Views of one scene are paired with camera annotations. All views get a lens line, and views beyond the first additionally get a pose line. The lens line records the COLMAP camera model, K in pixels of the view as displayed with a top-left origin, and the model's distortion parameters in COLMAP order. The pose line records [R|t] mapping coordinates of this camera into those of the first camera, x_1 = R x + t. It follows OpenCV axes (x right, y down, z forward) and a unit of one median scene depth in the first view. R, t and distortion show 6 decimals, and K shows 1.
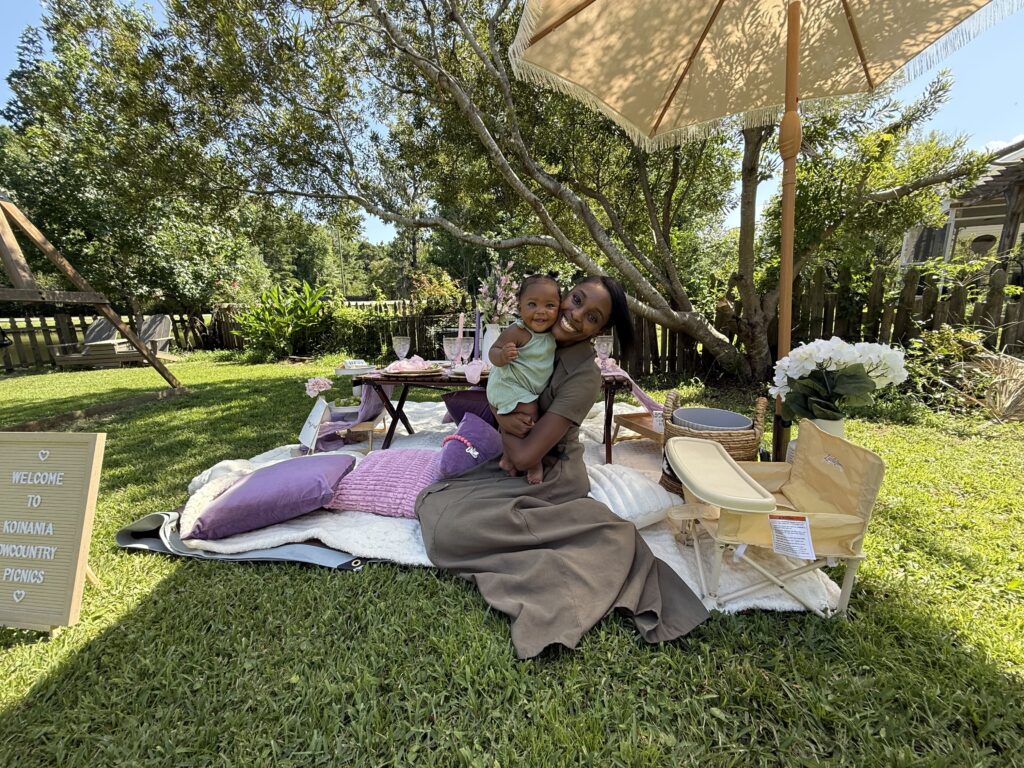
lens RADIAL K [[404.4, 0, 512.0], [0, 404.4, 384.0], [0, 0, 1]] dist [0.000713, 0.000150]
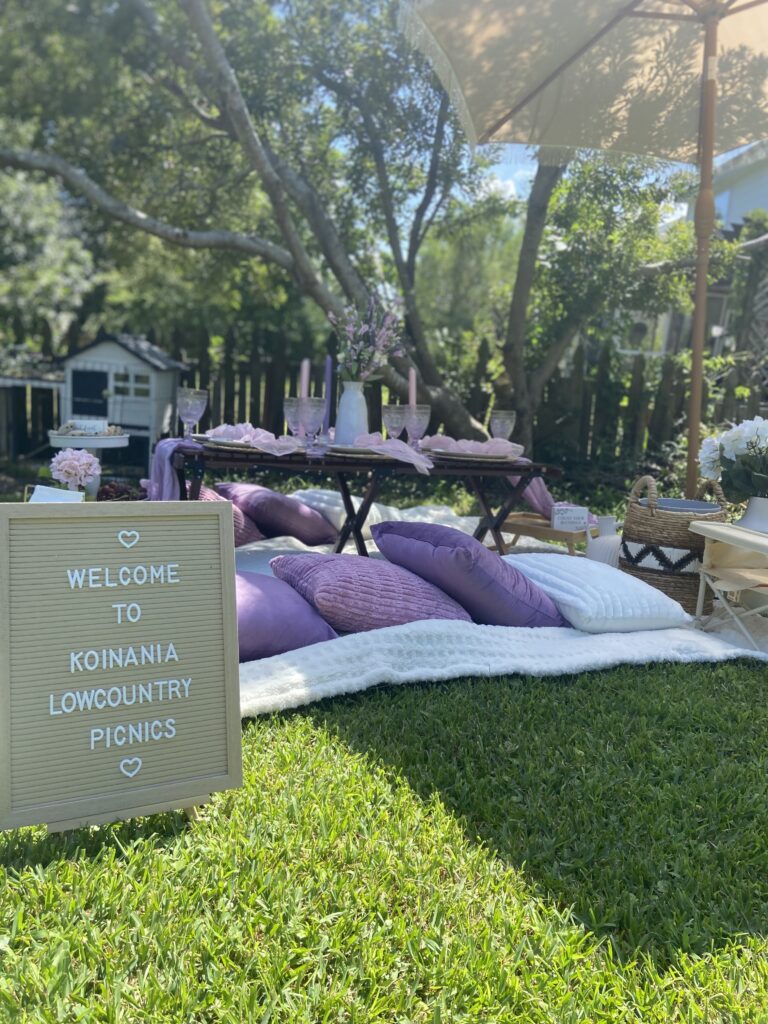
lens RADIAL K [[781.8, 0, 384.0], [0, 781.8, 512.0], [0, 0, 1]] dist [0.120257, -0.140931]
pose [[0.827197, -0.003392, 0.561901, -1.504433], [0.008776, 0.999938, -0.006884, 0.147421], [-0.561843, 0.010625, 0.827176, -0.189016]]
